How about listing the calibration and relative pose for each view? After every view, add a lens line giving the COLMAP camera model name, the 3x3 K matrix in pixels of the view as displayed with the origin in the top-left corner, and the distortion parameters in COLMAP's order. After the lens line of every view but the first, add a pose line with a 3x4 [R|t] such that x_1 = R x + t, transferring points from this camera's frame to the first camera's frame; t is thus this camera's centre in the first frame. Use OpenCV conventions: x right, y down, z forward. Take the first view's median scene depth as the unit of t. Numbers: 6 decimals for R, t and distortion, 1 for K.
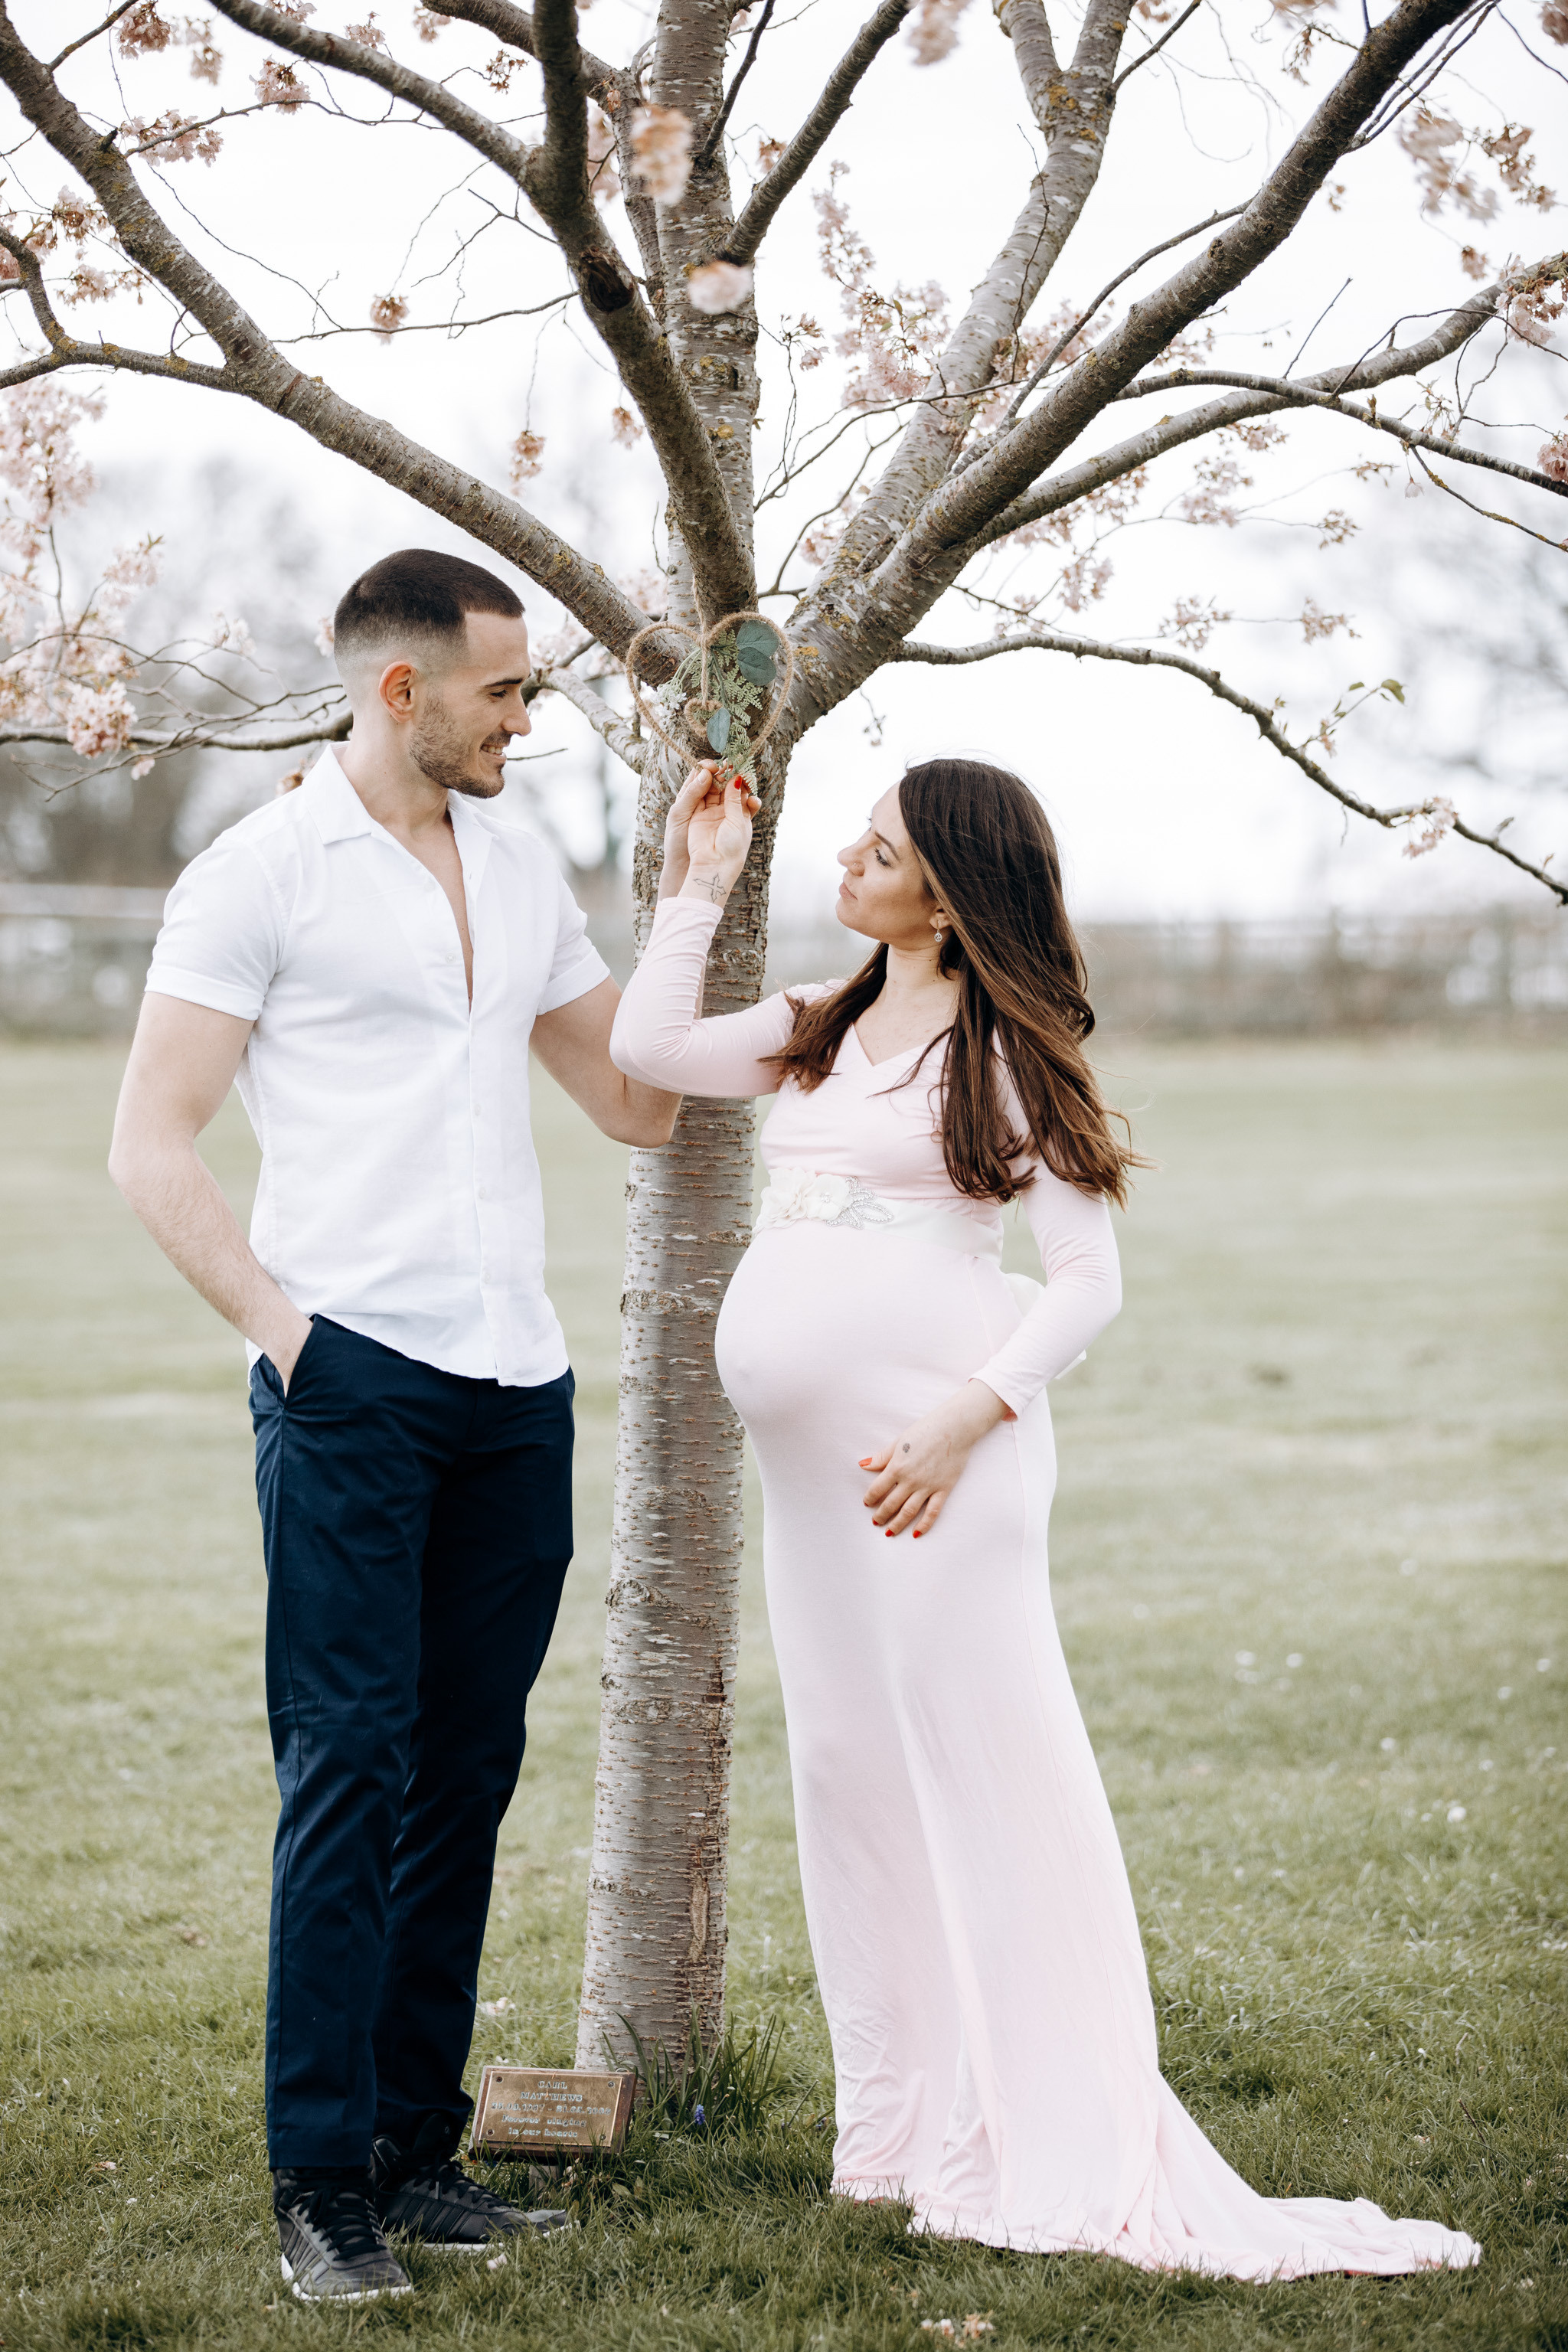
lens RADIAL K [[8320.2, 0, 791.7], [0, 8320.2, 1168.3], [0, 0, 1]] dist [0.265090, 0.000000]
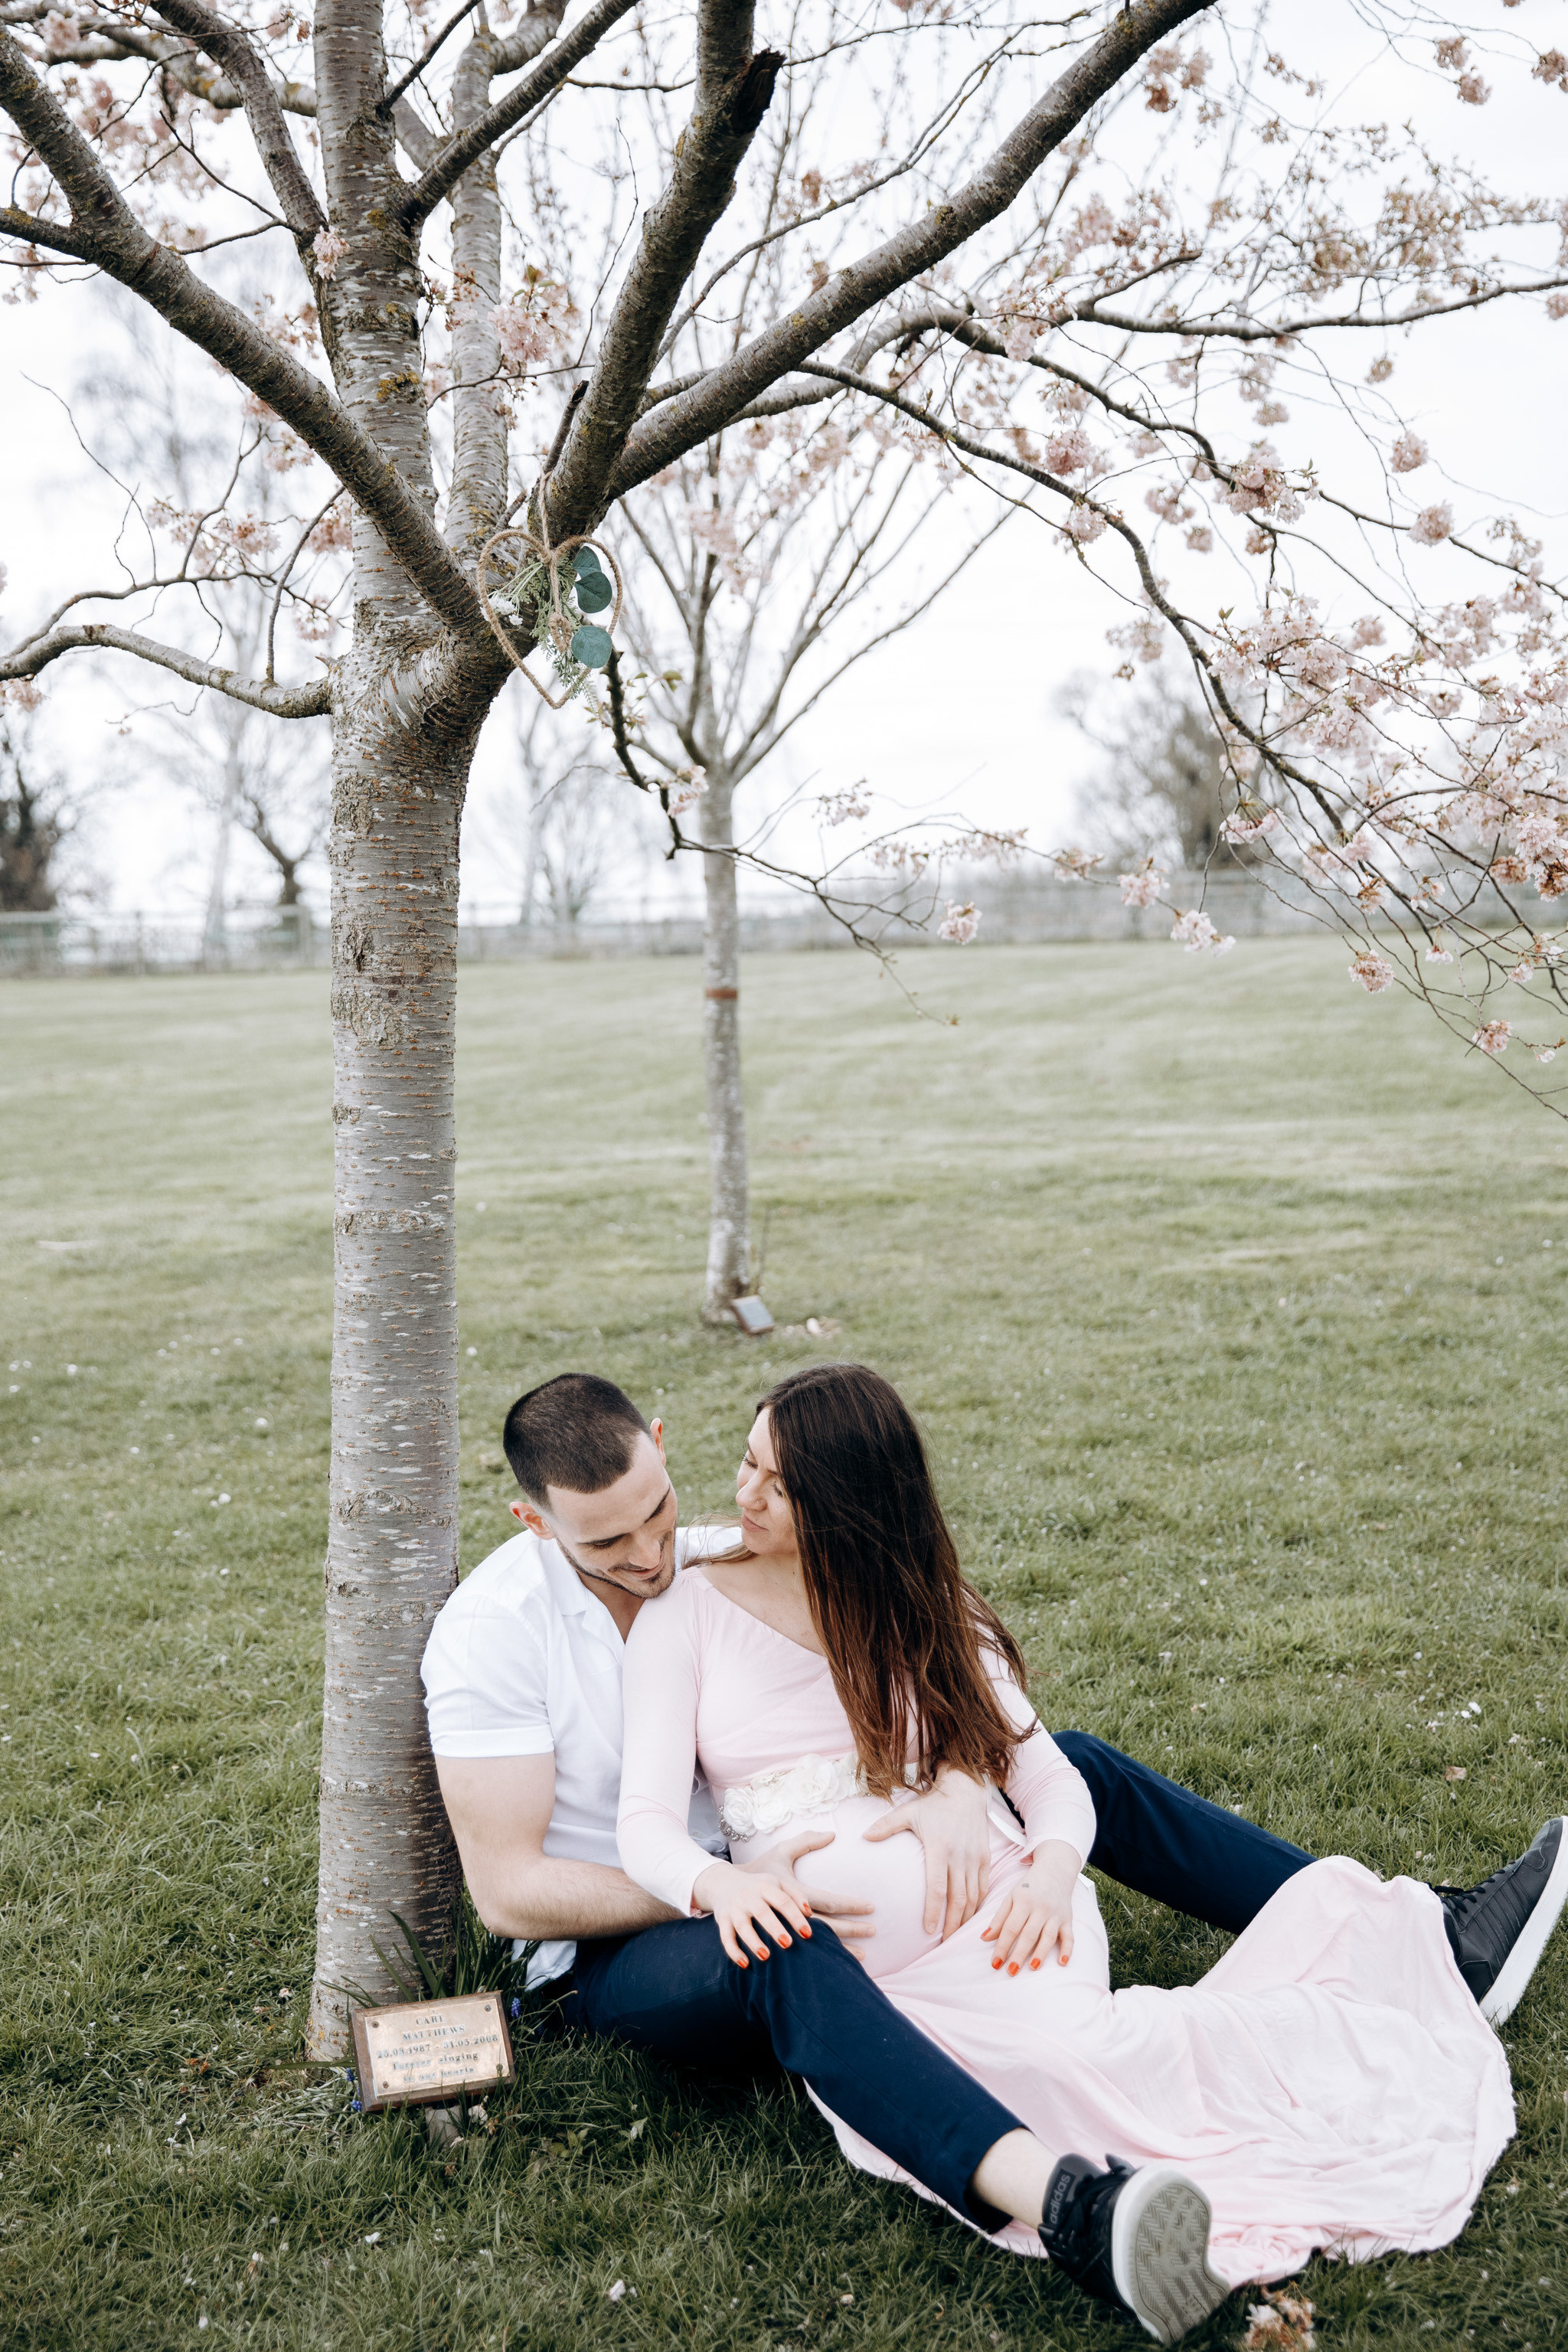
lens RADIAL K [[2914.3, 0, 544.4], [0, 2914.3, 1111.9], [0, 0, 1]] dist [0.068029, 0.000000]
pose [[0.841498, -0.045896, 0.538308, -0.194025], [0.031832, 0.998866, 0.035402, -0.009578], [-0.539322, -0.012655, 0.842004, 0.682814]]
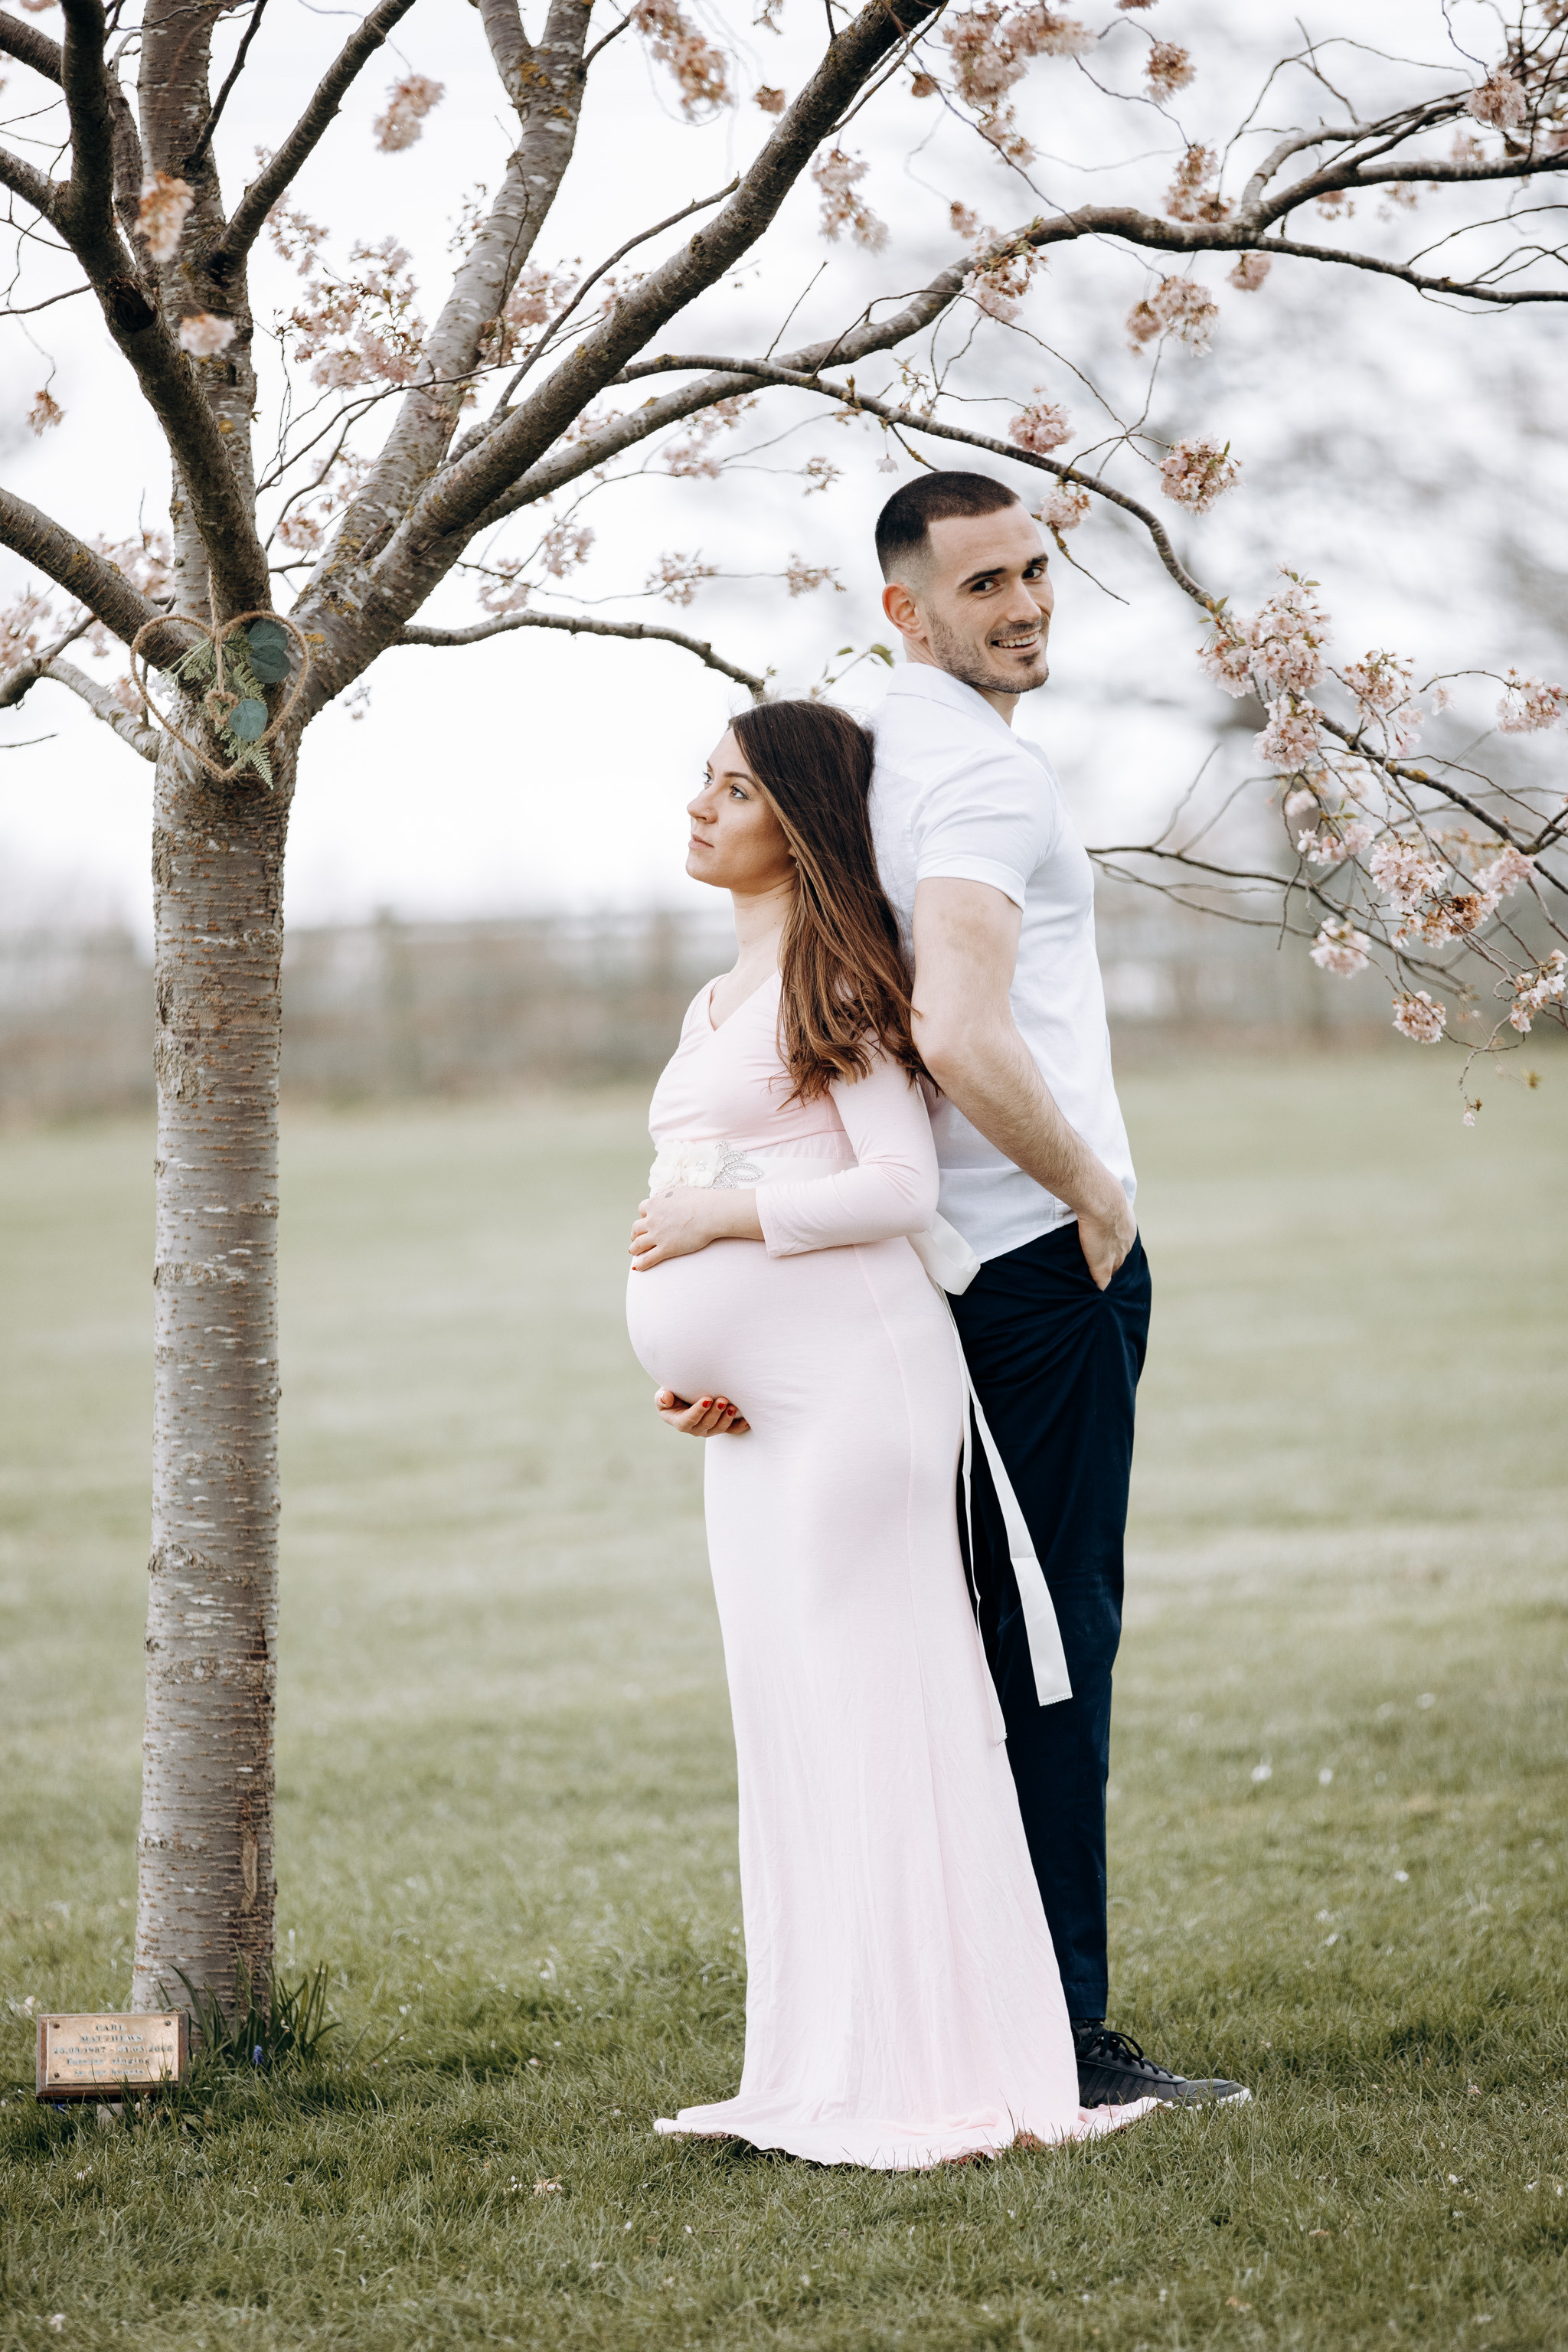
lens RADIAL K [[11951.3, 0, 773.8], [0, 11951.3, 1171.9], [0, 0, 1]] dist [1.135475, 0.000000]
pose [[0.997655, -0.033290, 0.059799, -0.032356], [0.033707, 0.999414, -0.005972, 0.014748], [-0.059566, 0.007974, 0.998193, -0.485610]]
